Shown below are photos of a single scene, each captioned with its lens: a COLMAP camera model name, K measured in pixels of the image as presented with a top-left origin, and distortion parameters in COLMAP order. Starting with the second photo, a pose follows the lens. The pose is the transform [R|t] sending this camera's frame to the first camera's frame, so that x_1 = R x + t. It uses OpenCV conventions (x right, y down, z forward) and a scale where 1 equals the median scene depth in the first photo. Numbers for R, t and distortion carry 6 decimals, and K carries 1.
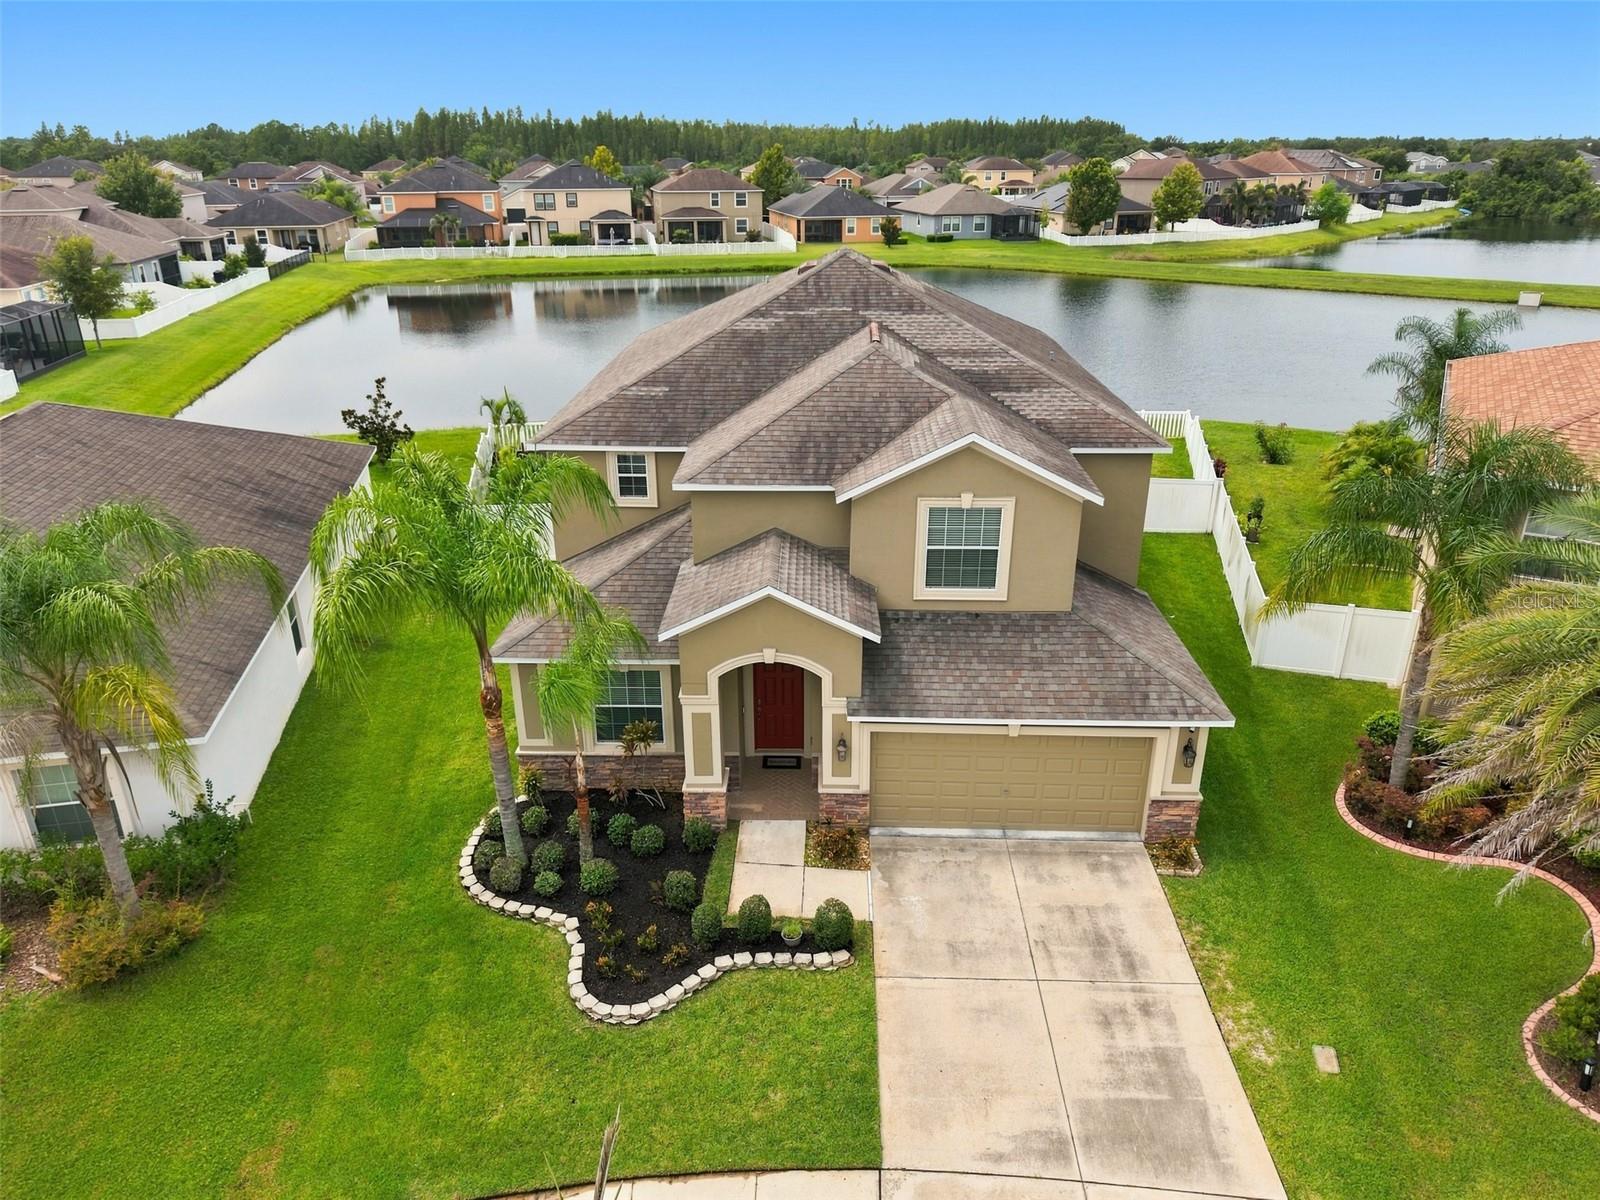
lens RADIAL K [[1075.9, 0, 800.0], [0, 1075.9, 600.0], [0, 0, 1]] dist [0.025446, -0.025291]
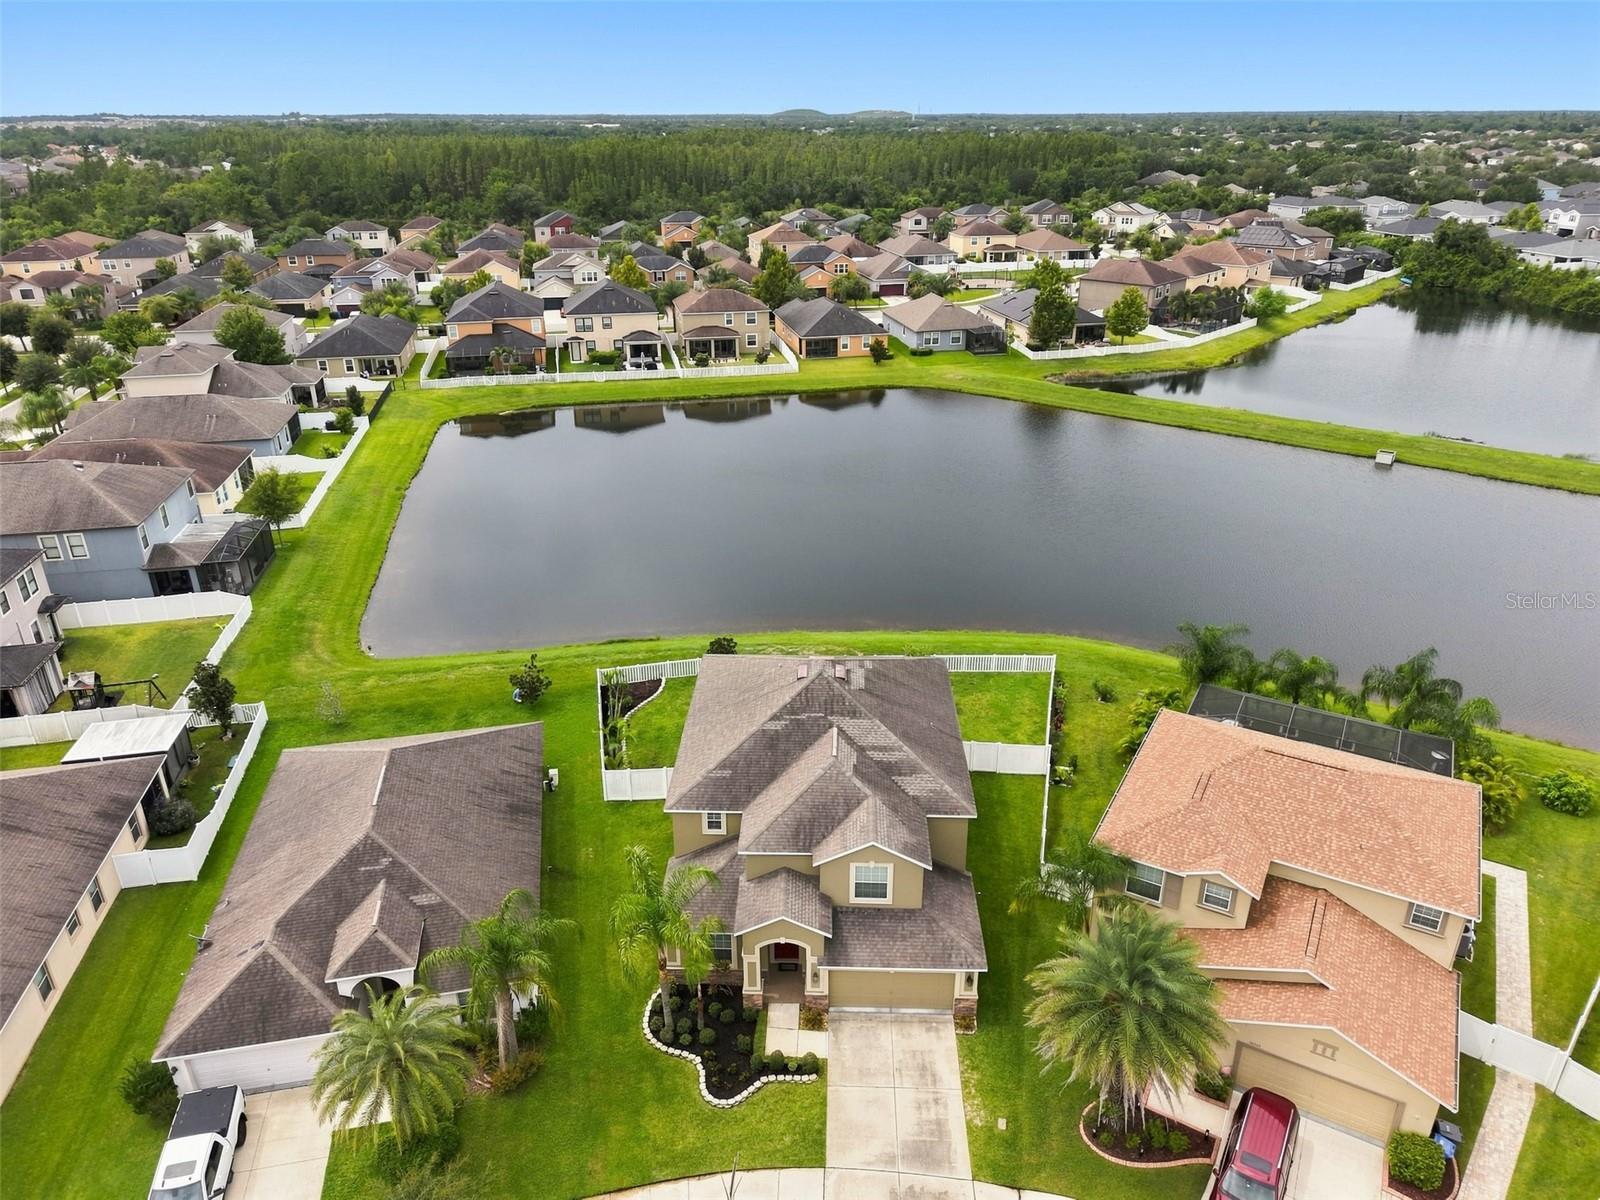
lens RADIAL K [[1075.9, 0, 800.0], [0, 1075.9, 600.0], [0, 0, 1]] dist [0.025446, -0.025291]
pose [[0.999996, 0.001323, -0.002681, 0.012046], [-0.001243, 0.999563, 0.029545, -0.690794], [0.002719, -0.029541, 0.999560, -1.180302]]
